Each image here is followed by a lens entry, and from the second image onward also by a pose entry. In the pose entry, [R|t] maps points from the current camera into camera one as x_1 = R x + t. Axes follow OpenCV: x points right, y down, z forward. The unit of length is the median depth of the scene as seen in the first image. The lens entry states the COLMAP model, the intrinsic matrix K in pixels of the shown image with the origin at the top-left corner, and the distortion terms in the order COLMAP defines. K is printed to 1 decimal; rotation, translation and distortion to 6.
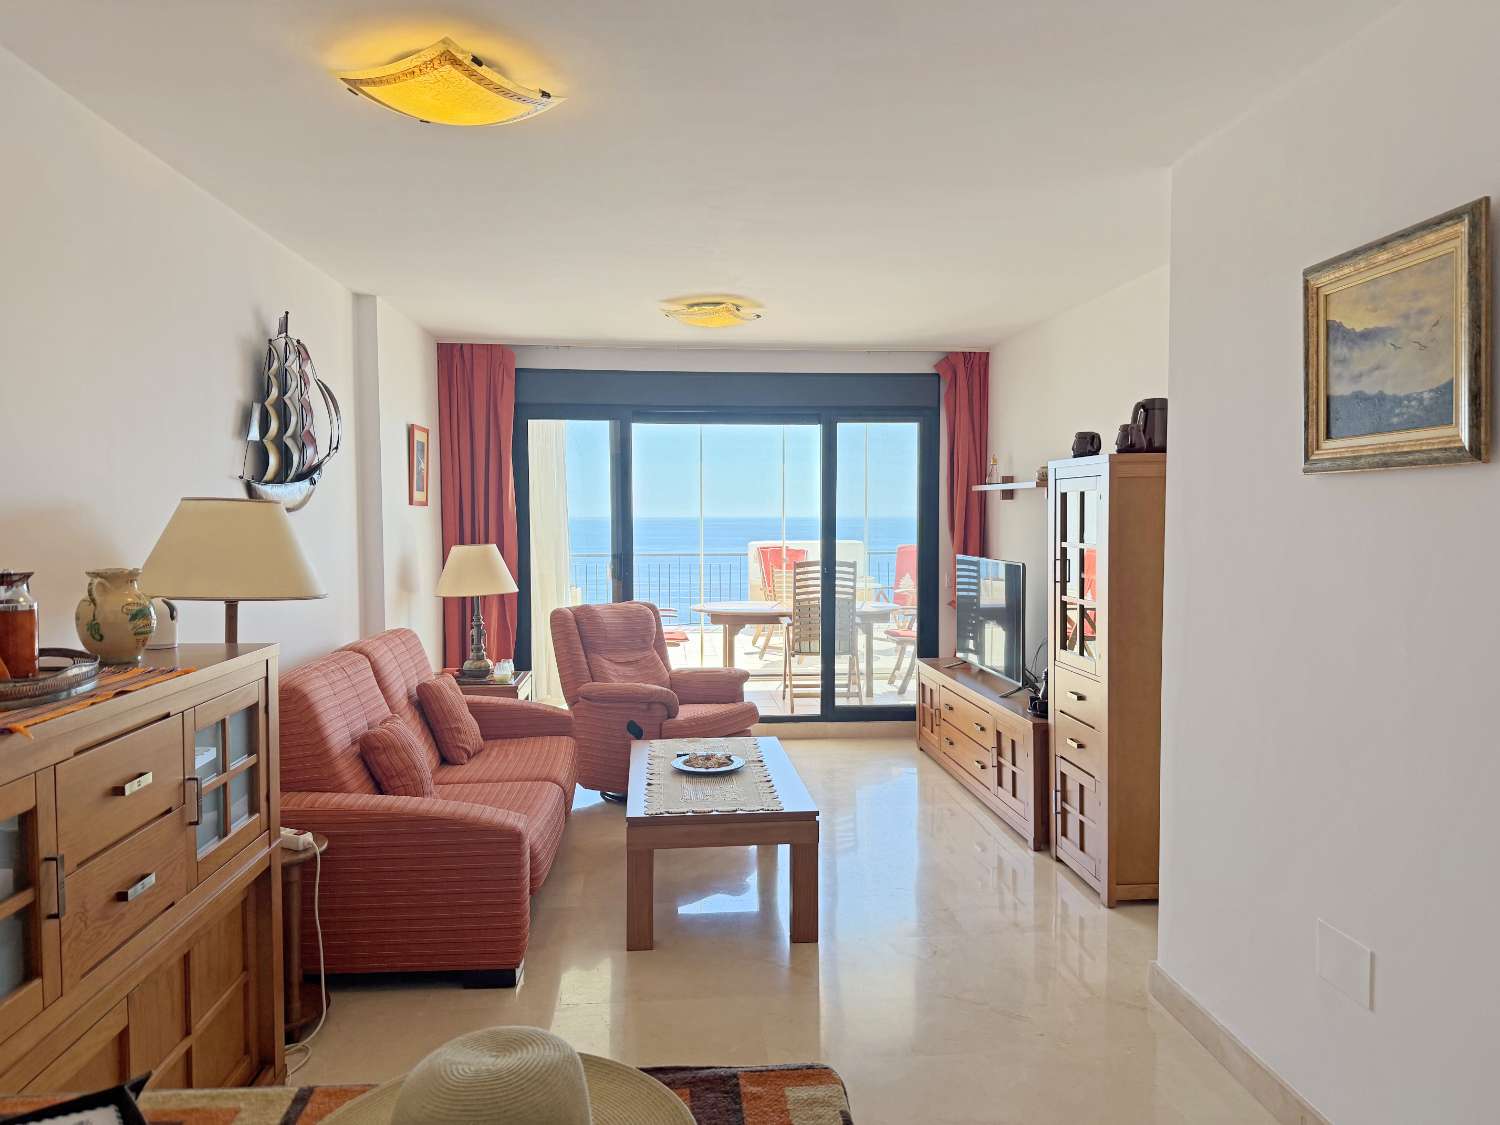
lens RADIAL K [[1052.0, 0, 748.0], [0, 1052.0, 573.3], [0, 0, 1]] dist [0.084569, -0.137578]
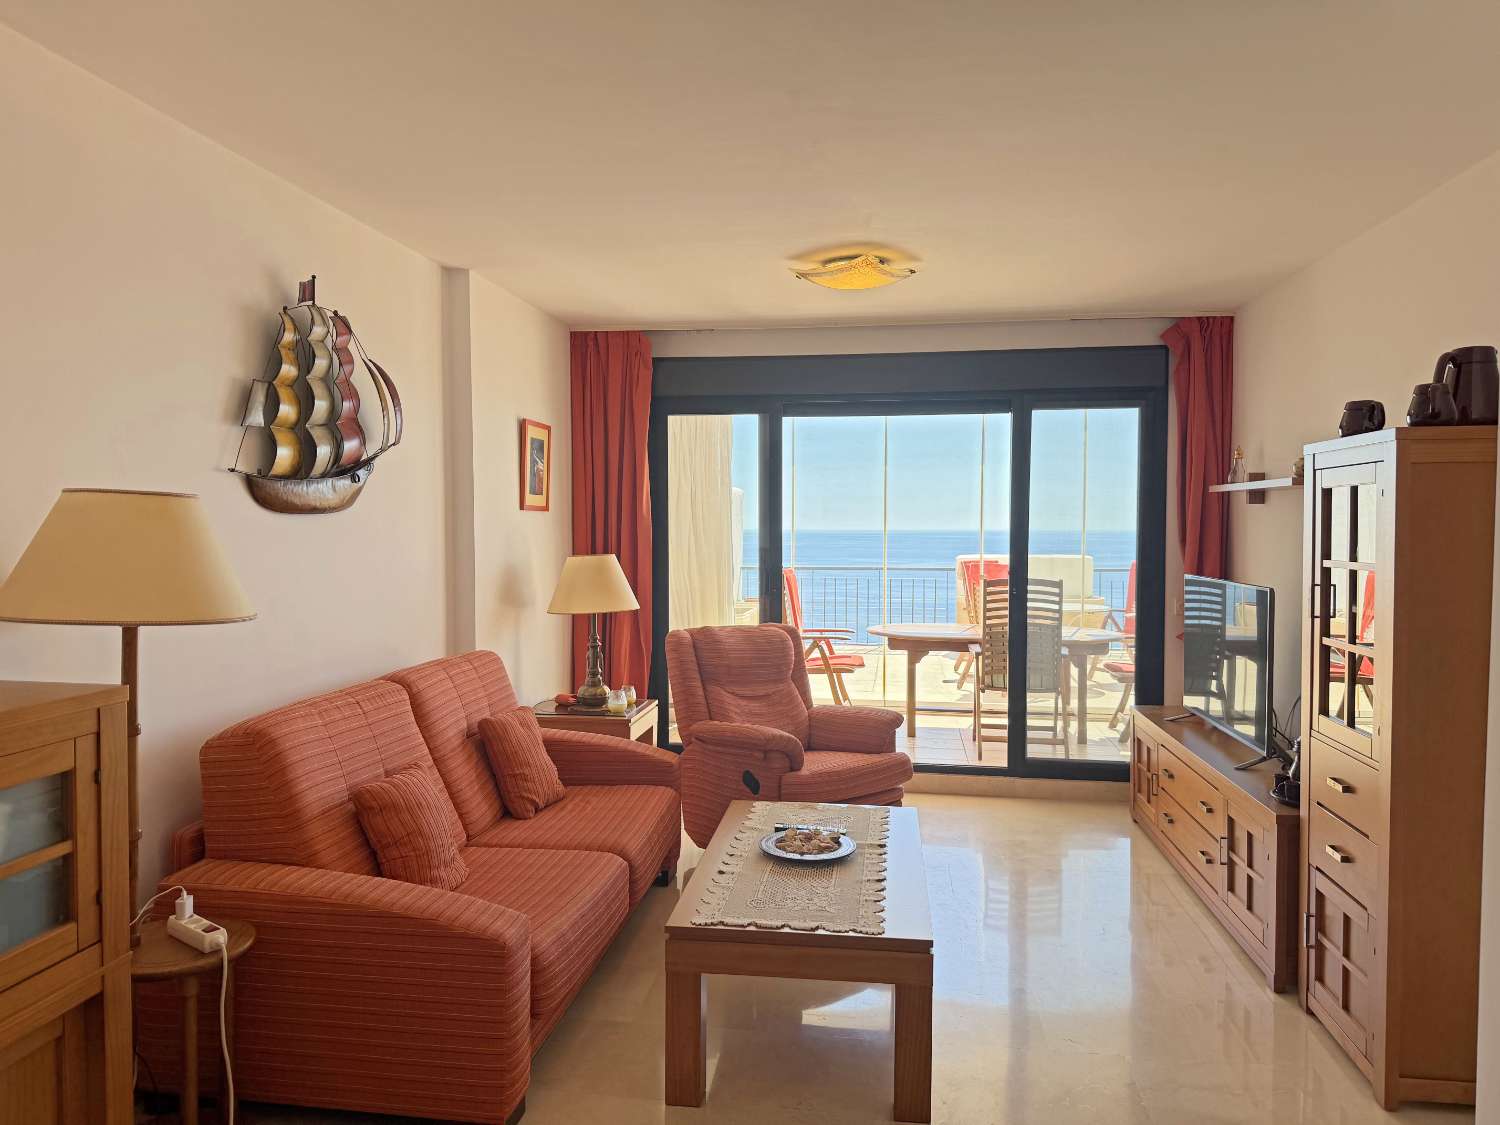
lens RADIAL K [[1052.0, 0, 748.0], [0, 1052.0, 573.3], [0, 0, 1]] dist [0.084569, -0.137578]
pose [[0.974557, 0.014844, -0.223647, 0.072669], [-0.017465, 0.999800, -0.009747, -0.006265], [0.223458, 0.013405, 0.974621, 0.200276]]
